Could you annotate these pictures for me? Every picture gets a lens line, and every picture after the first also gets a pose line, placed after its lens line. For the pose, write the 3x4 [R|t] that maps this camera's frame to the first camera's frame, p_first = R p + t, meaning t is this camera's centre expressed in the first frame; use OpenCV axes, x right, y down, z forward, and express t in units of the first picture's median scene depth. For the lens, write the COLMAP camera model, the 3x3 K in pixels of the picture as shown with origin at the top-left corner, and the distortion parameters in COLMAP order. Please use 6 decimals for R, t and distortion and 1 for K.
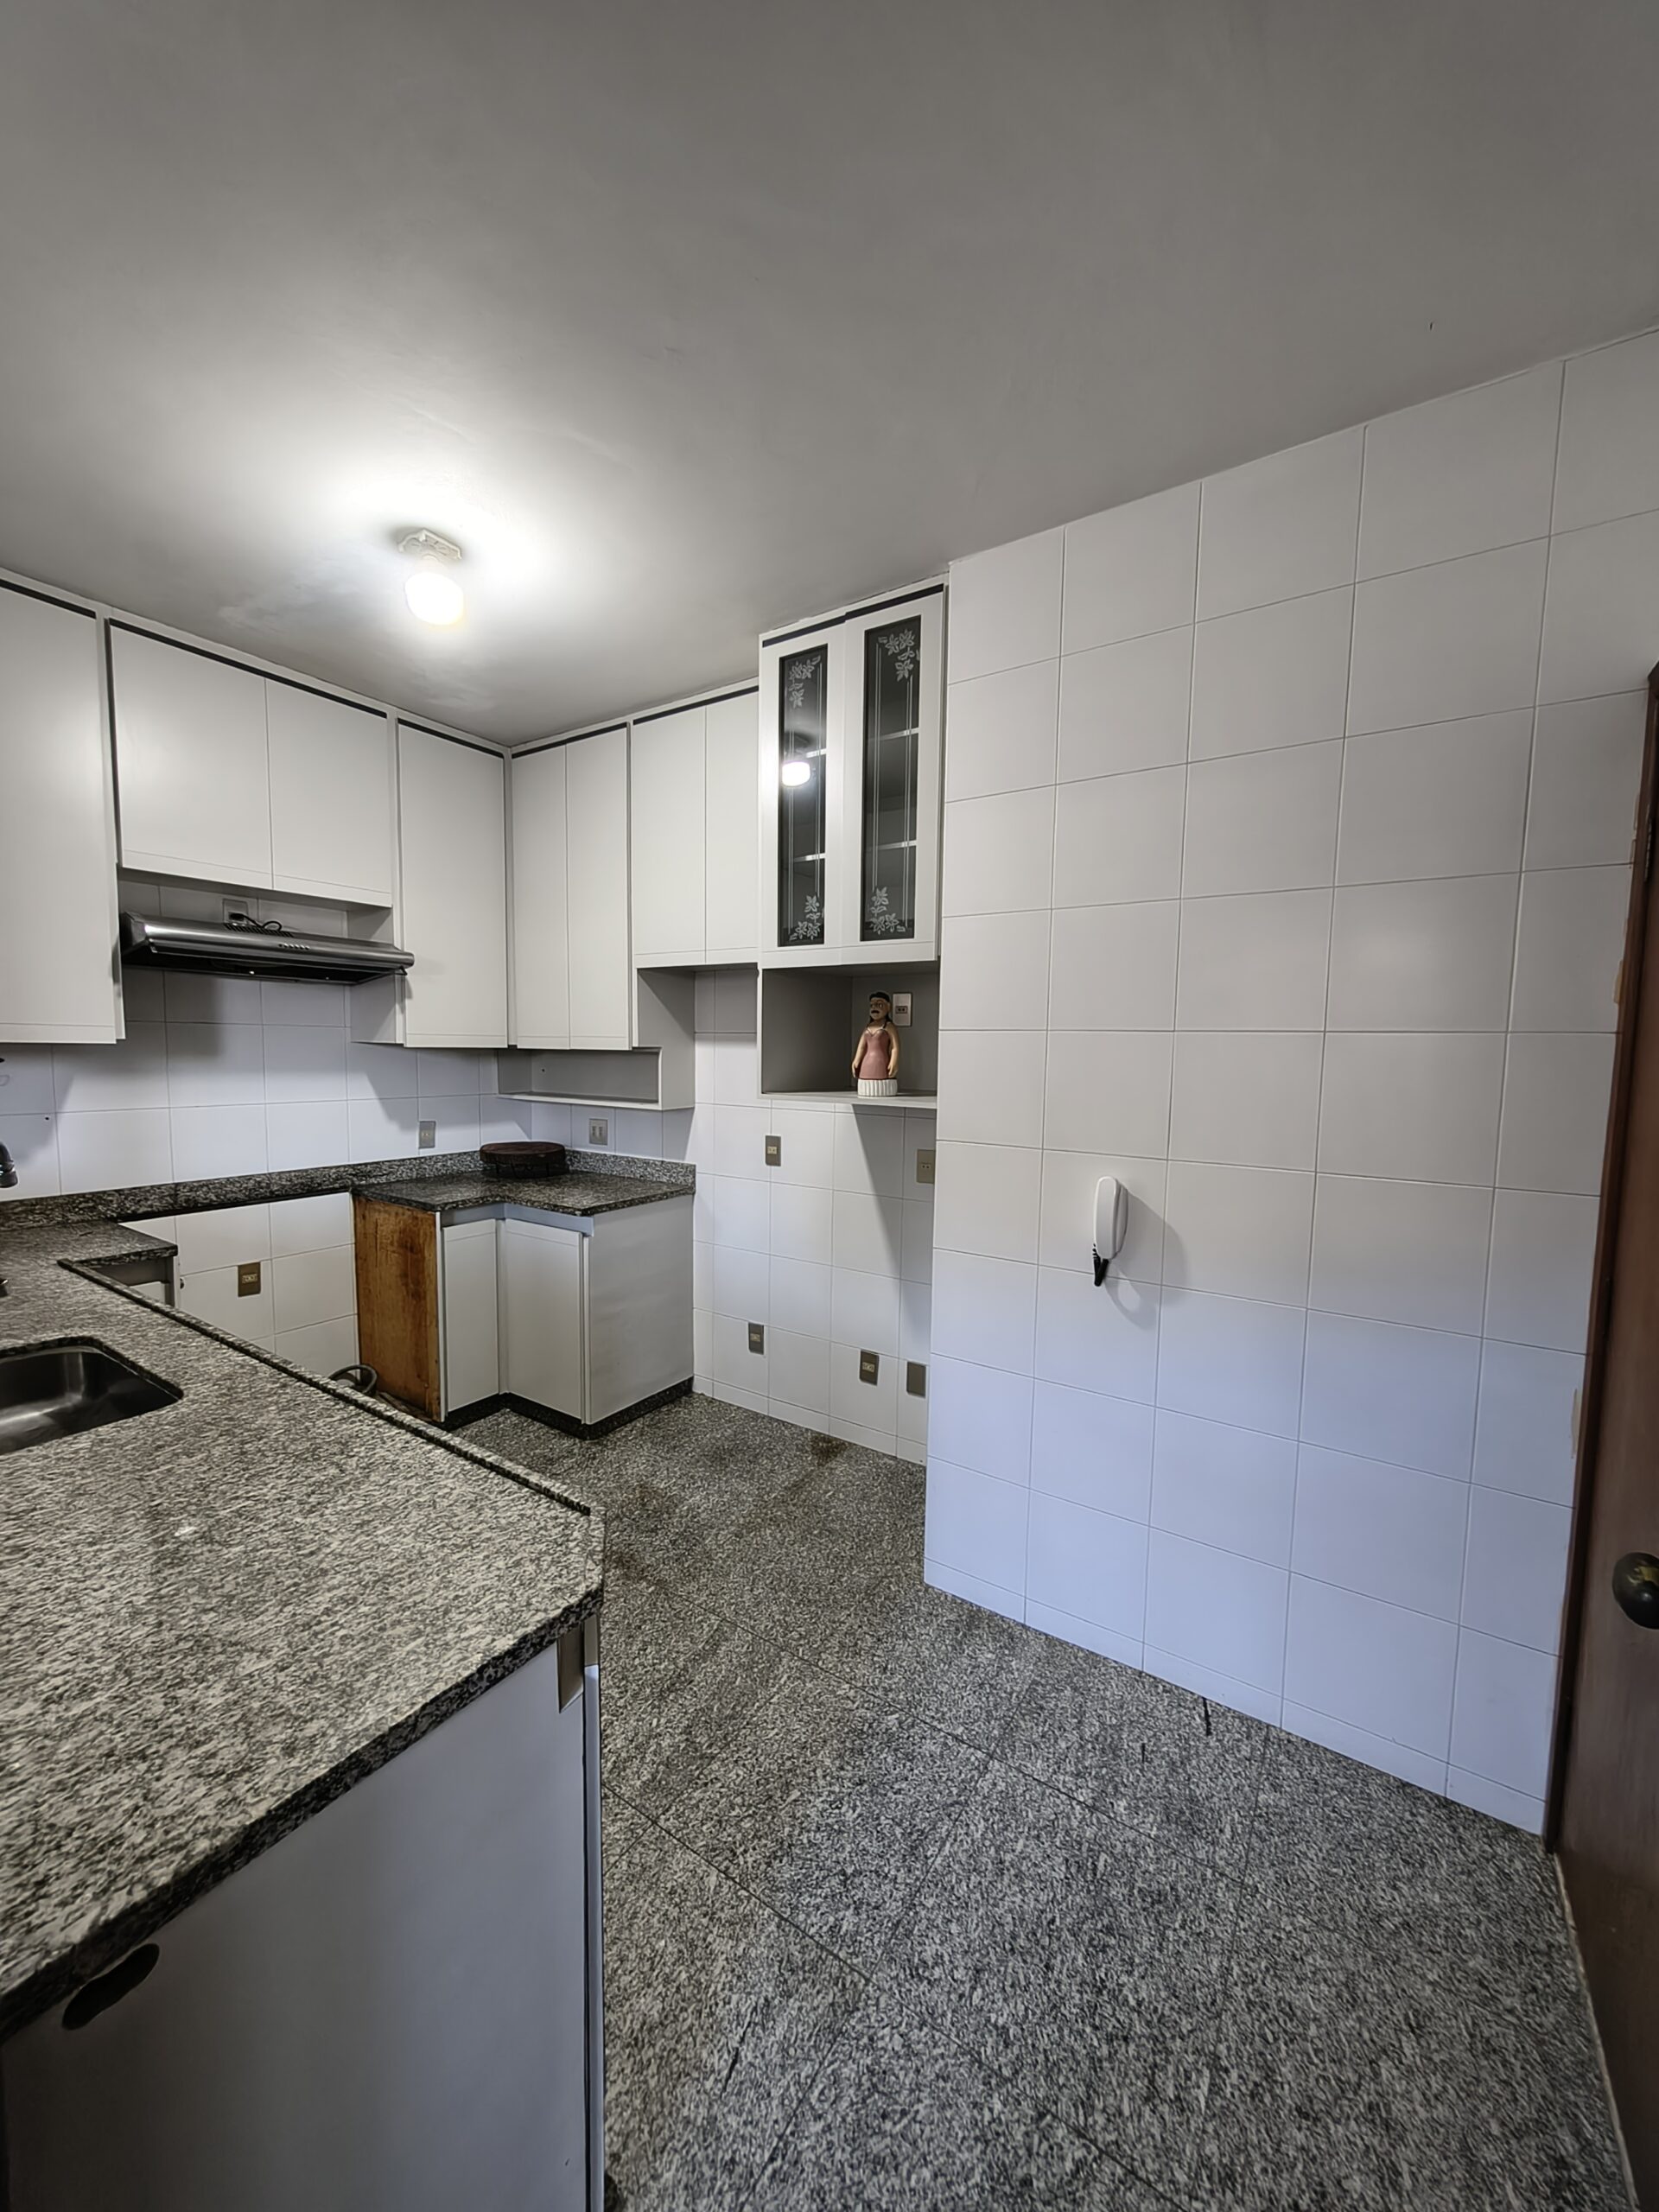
lens RADIAL K [[818.4, 0, 822.8], [0, 818.4, 1114.7], [0, 0, 1]] dist [-0.003428, 0.000608]
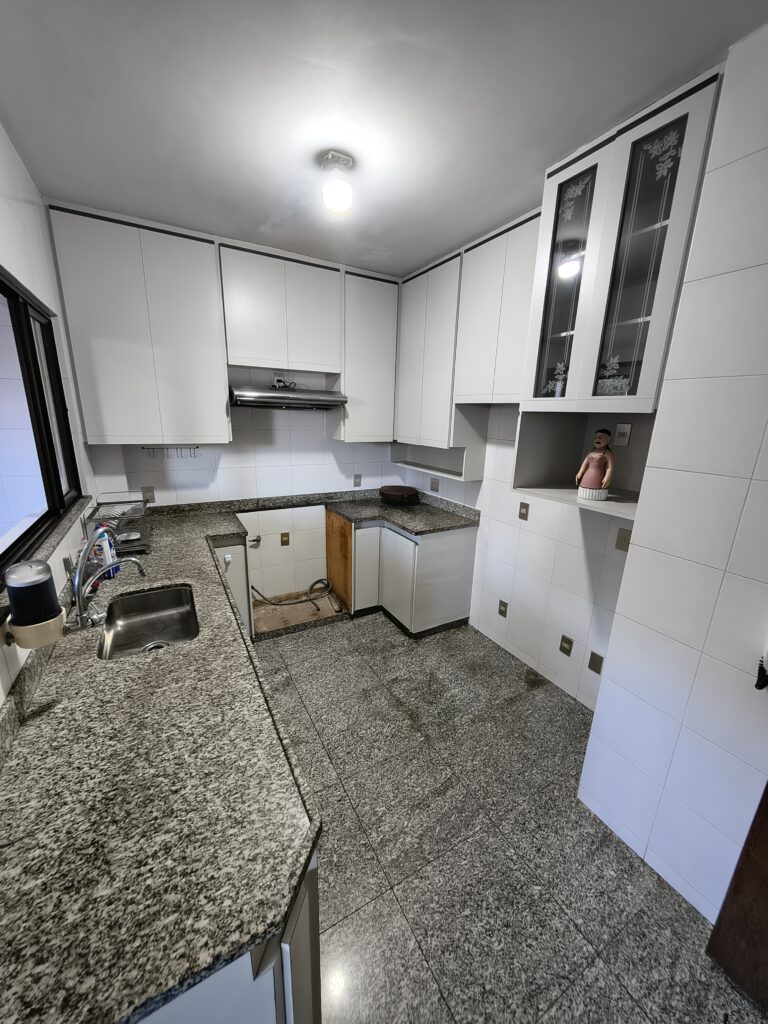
lens RADIAL K [[378.9, 0, 383.0], [0, 378.9, 515.9], [0, 0, 1]] dist [-0.003428, 0.000608]
pose [[0.889480, 0.127204, -0.438913, 0.036858], [-0.051175, 0.982162, 0.180938, -0.103932], [0.454099, -0.138480, 0.880123, 0.217890]]
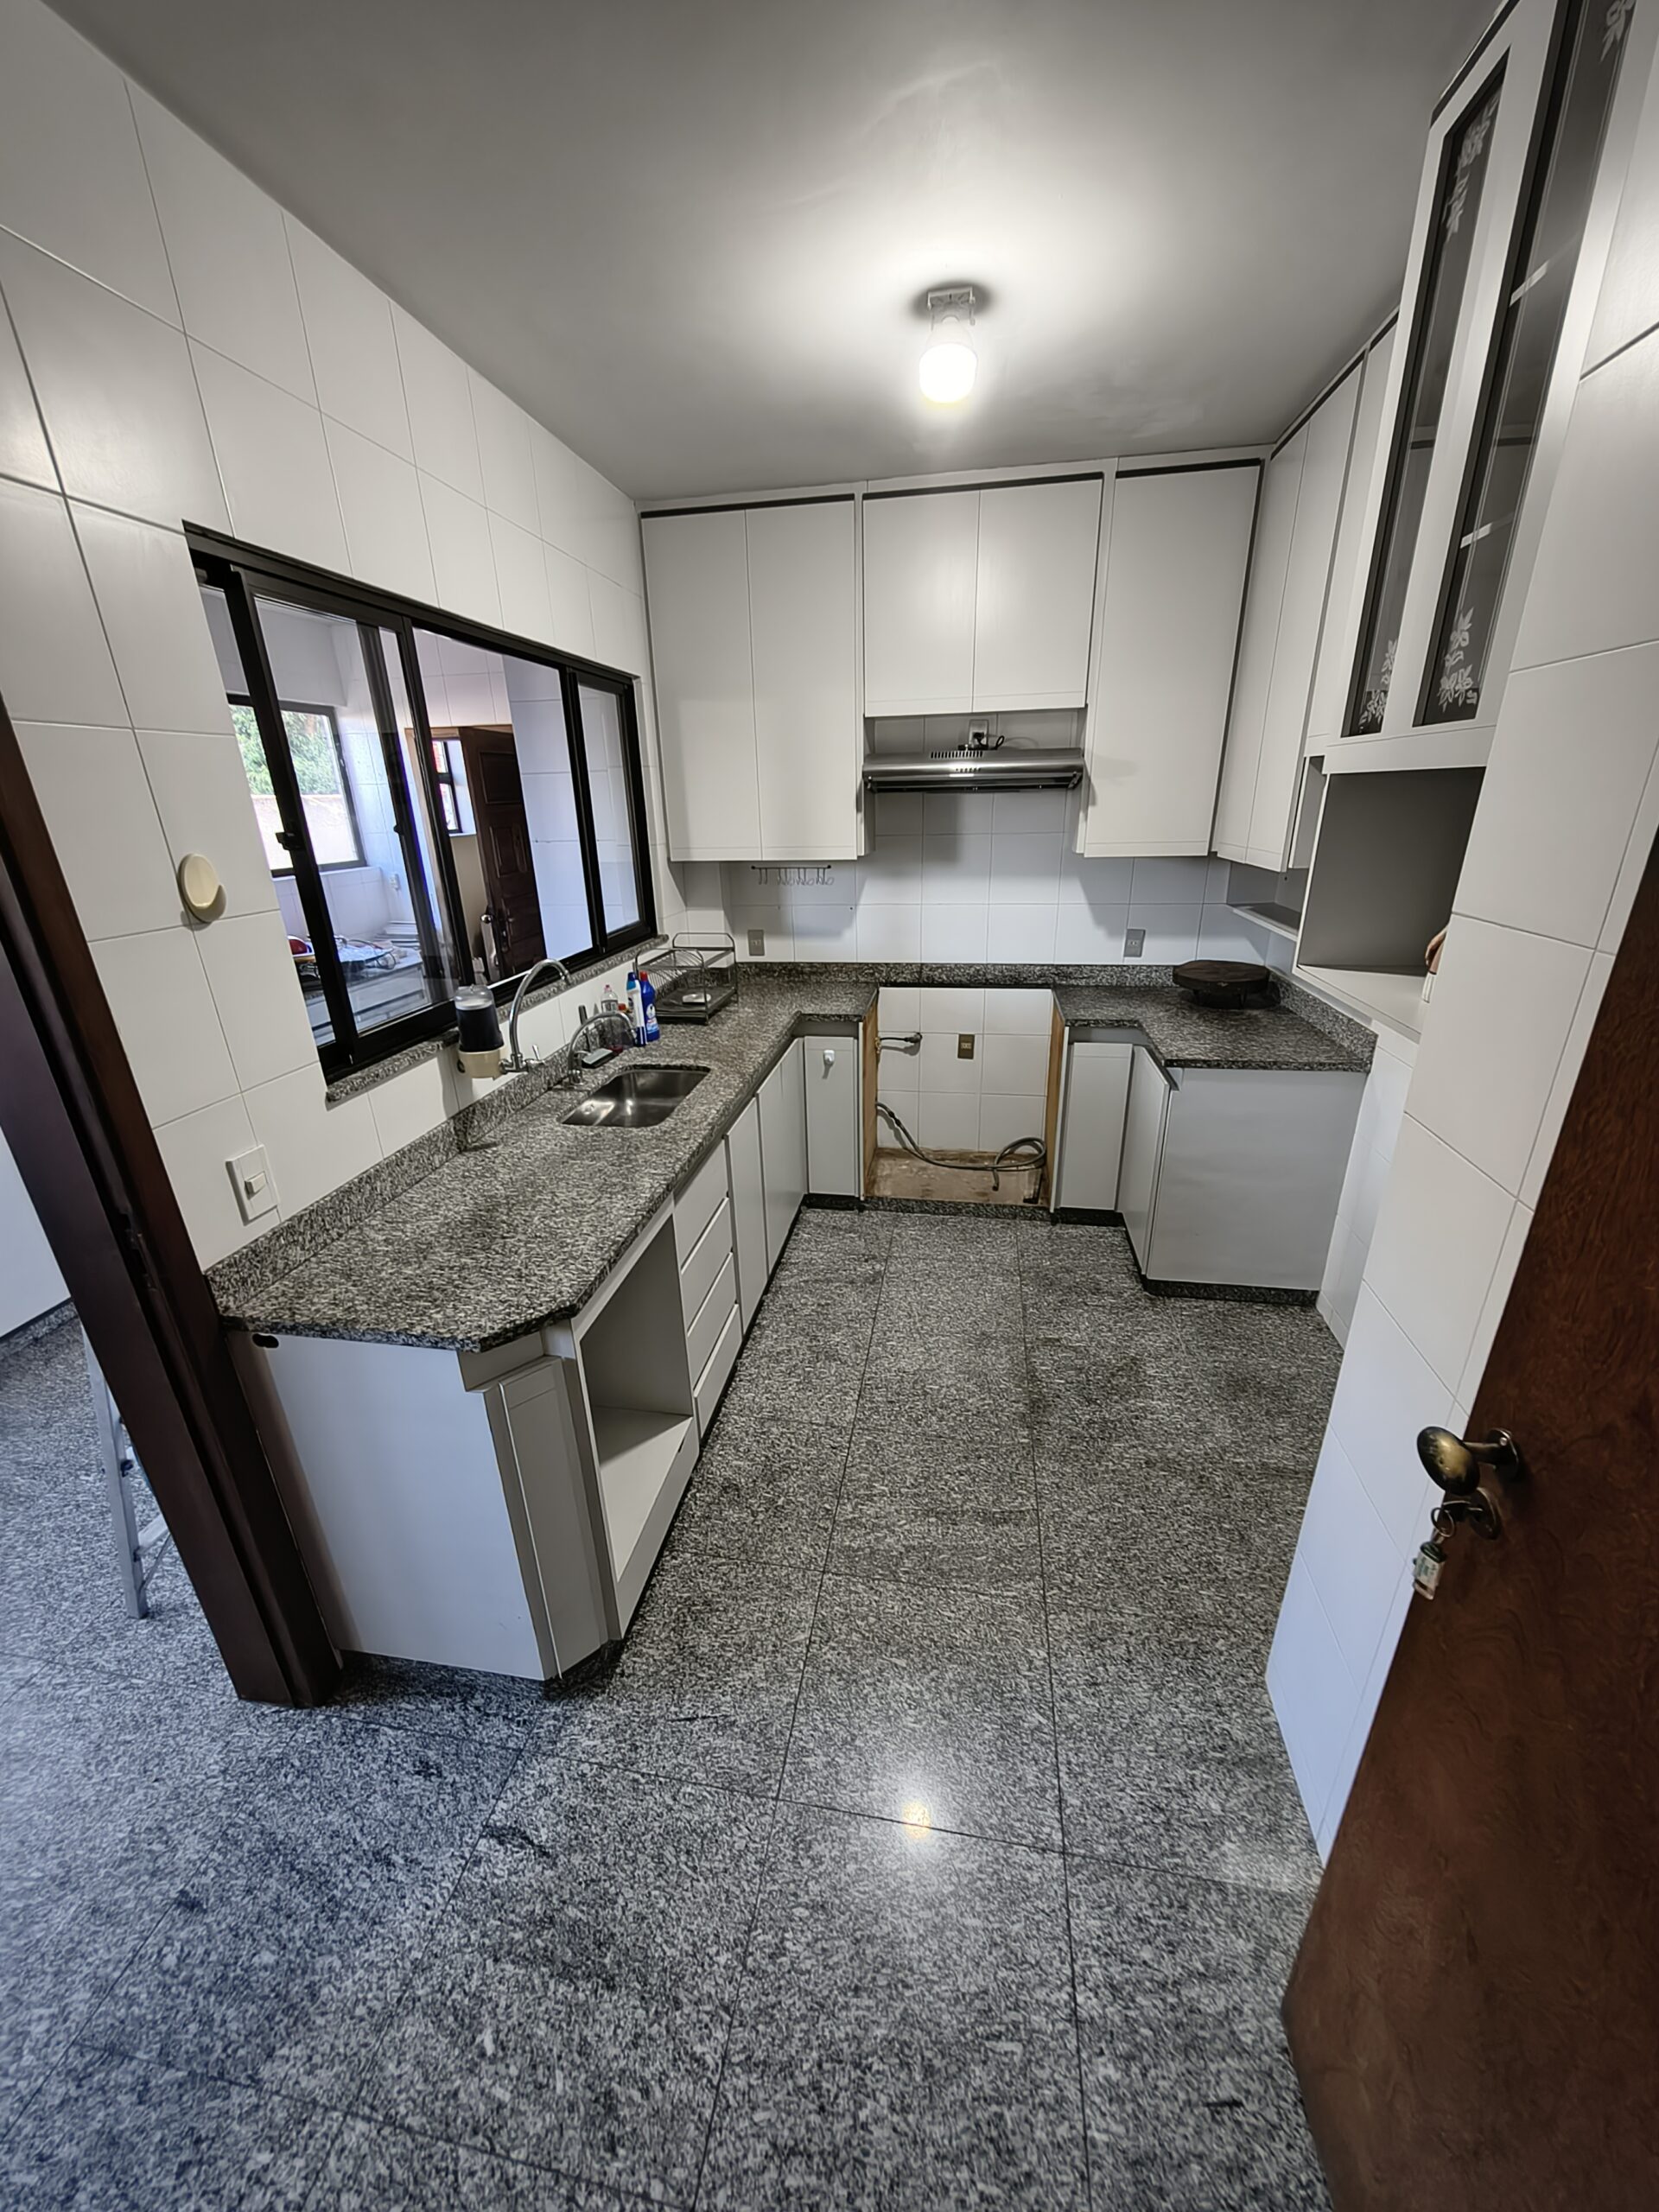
lens RADIAL K [[818.4, 0, 827.9], [0, 818.4, 1112.7], [0, 0, 1]] dist [-0.003428, 0.000608]
pose [[0.405287, 0.305960, -0.861470, 0.428629], [-0.044411, 0.947809, 0.315730, -0.117611], [0.913110, -0.089702, 0.397723, 0.385287]]
